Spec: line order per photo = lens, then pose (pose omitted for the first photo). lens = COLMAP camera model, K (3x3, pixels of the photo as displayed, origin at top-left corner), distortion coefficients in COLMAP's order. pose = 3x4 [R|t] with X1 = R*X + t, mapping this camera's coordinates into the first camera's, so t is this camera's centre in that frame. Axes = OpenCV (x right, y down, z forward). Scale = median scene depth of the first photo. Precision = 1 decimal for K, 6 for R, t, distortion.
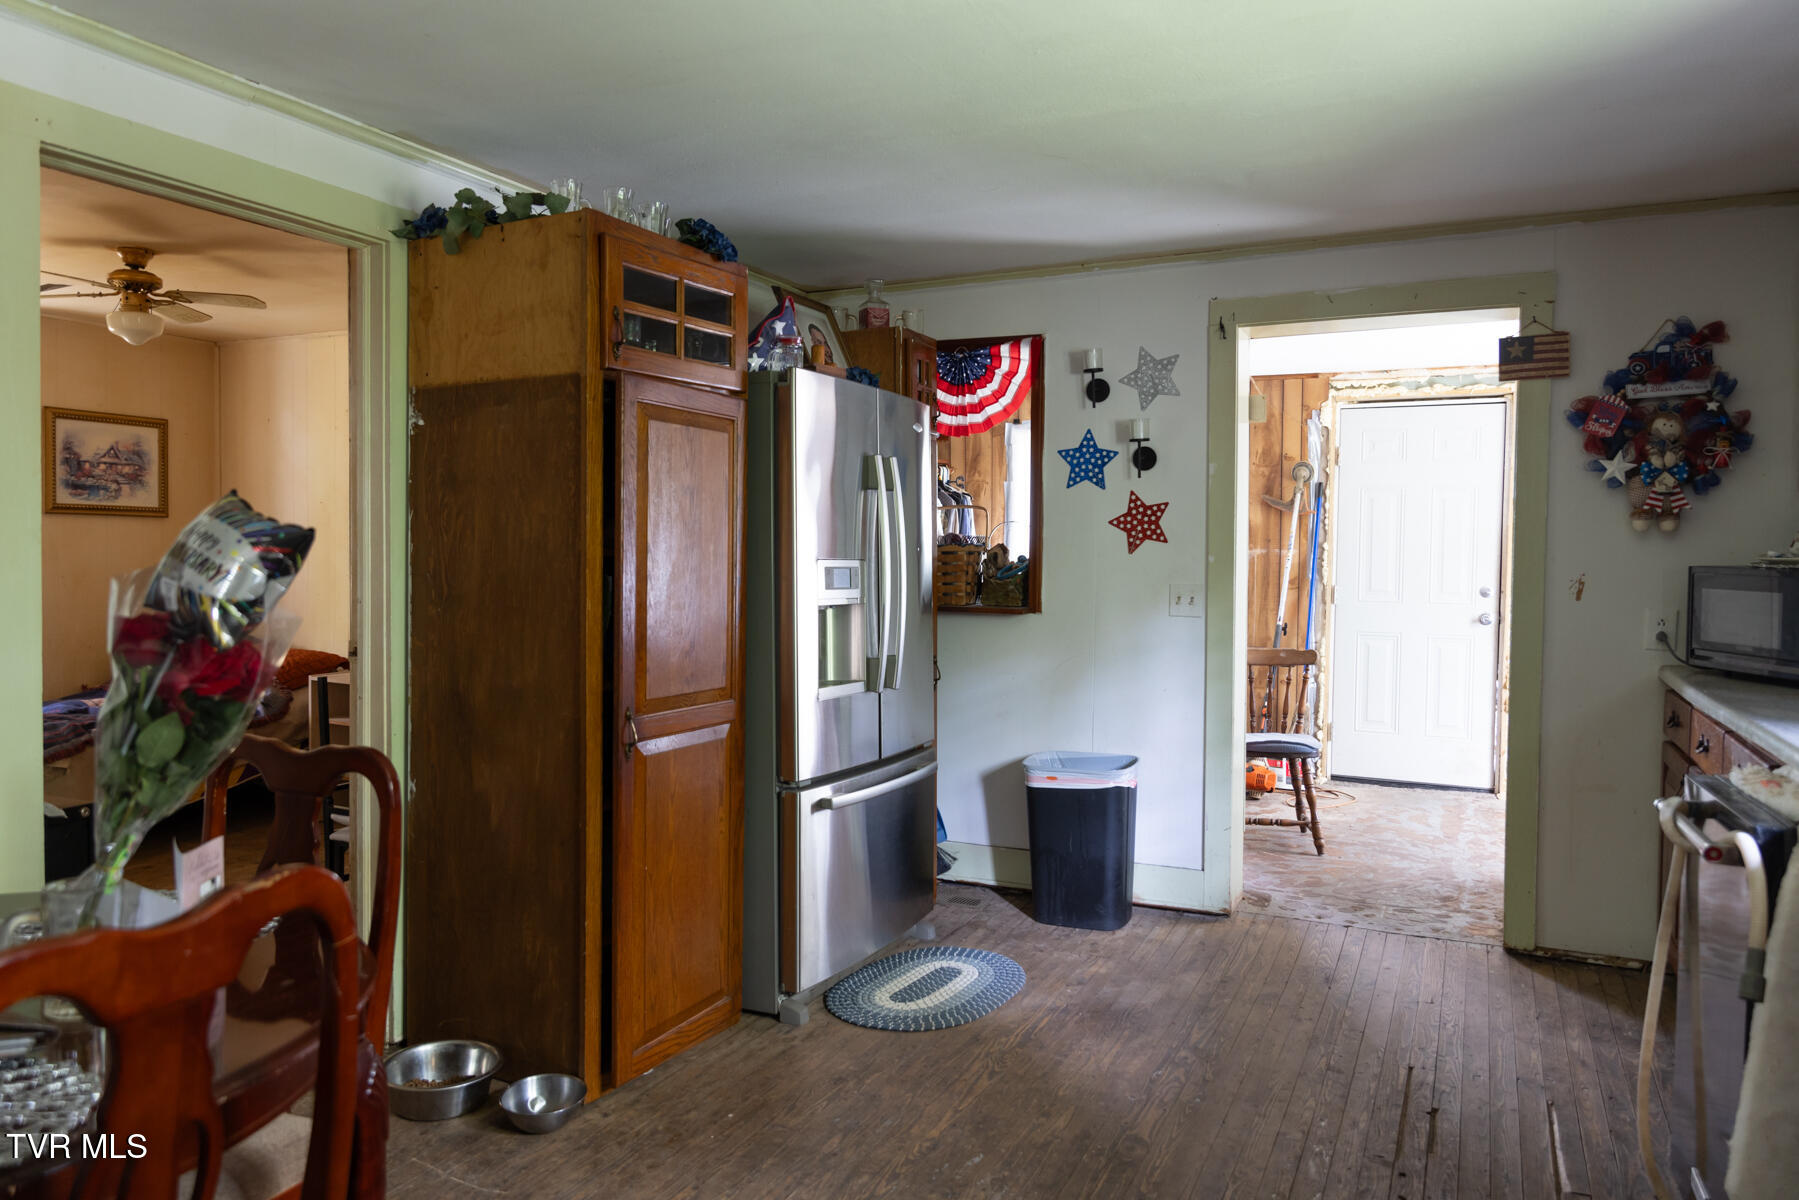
lens RADIAL K [[1217.4, 0, 901.6], [0, 1217.4, 600.4], [0, 0, 1]] dist [0.000954, 0.001144]
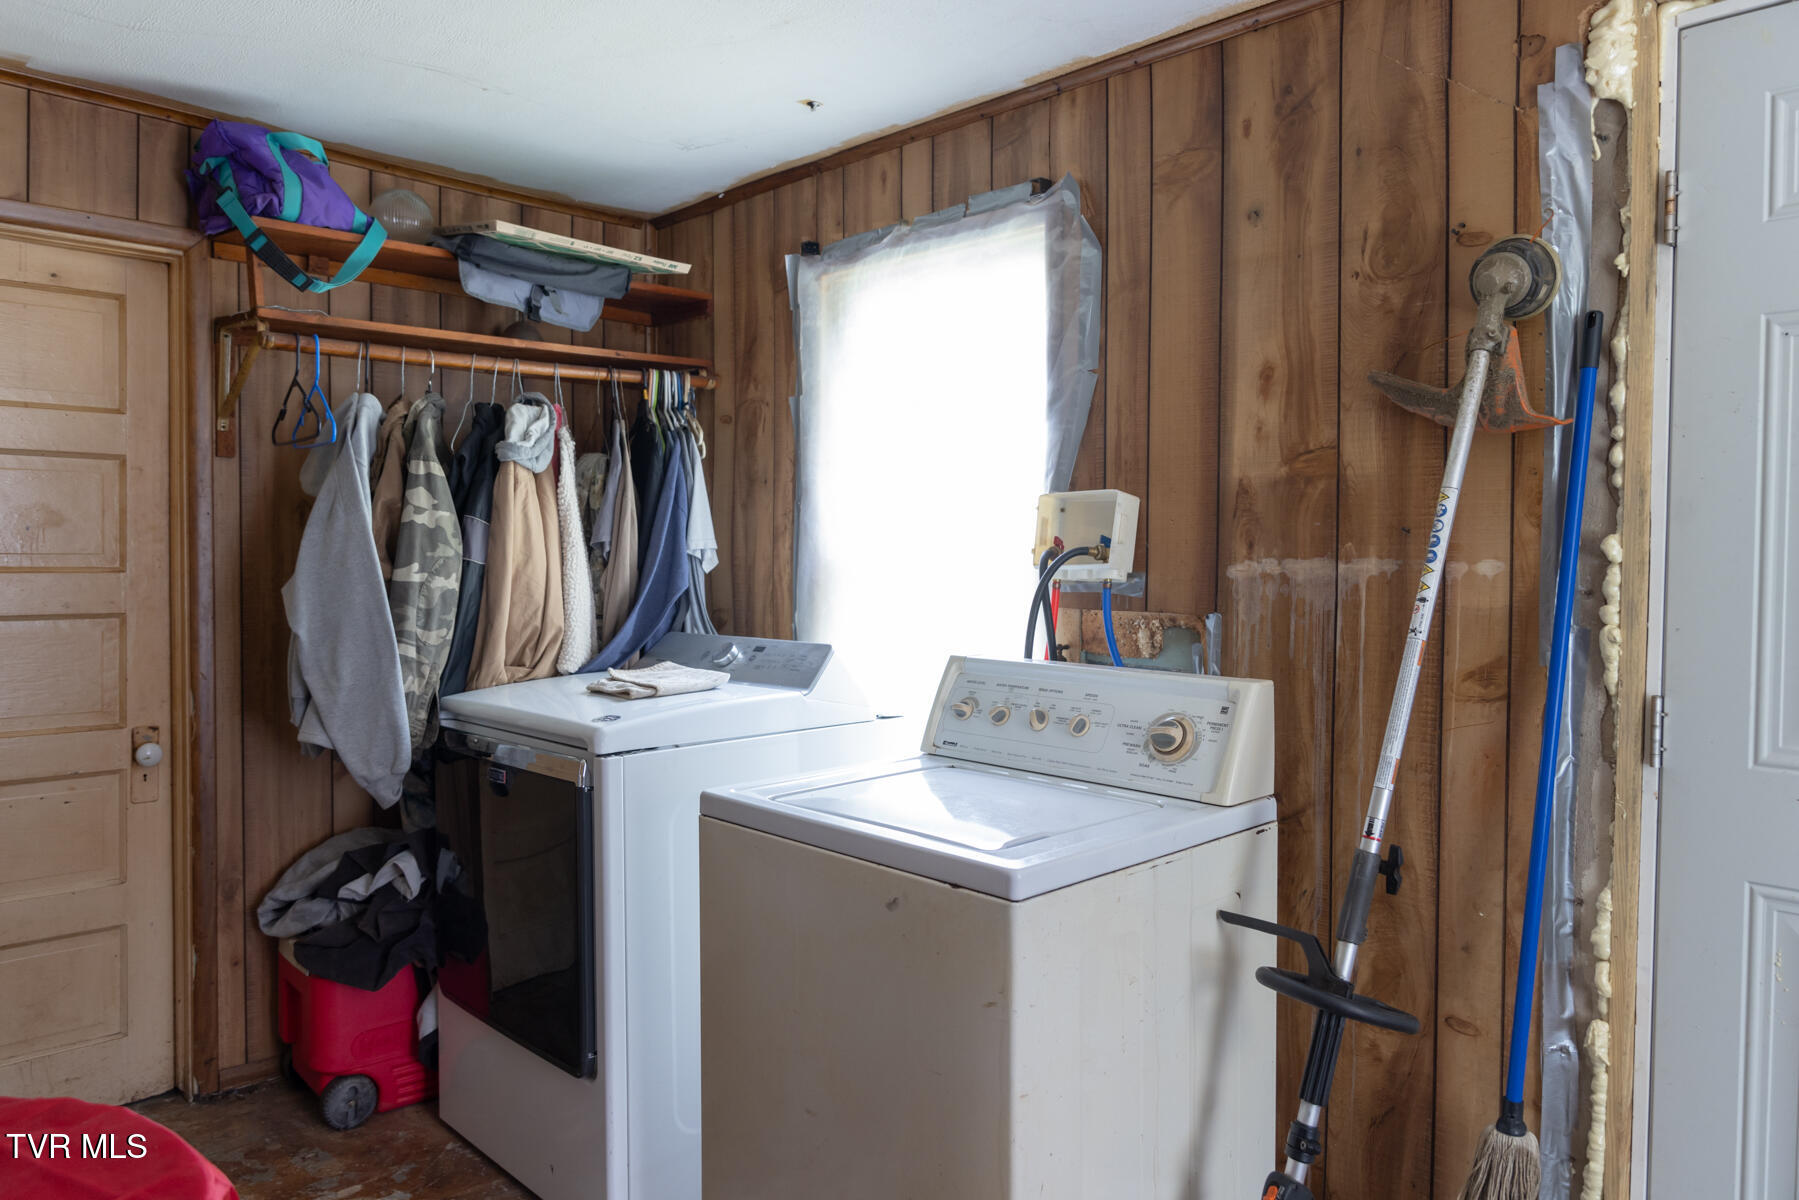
lens RADIAL K [[1217.4, 0, 896.1], [0, 1217.4, 587.5], [0, 0, 1]] dist [0.000954, 0.001144]
pose [[0.937605, 0.003114, -0.347689, 0.293076], [-0.006861, 0.999931, -0.009548, -0.032276], [0.347635, 0.011338, 0.937561, 0.693142]]
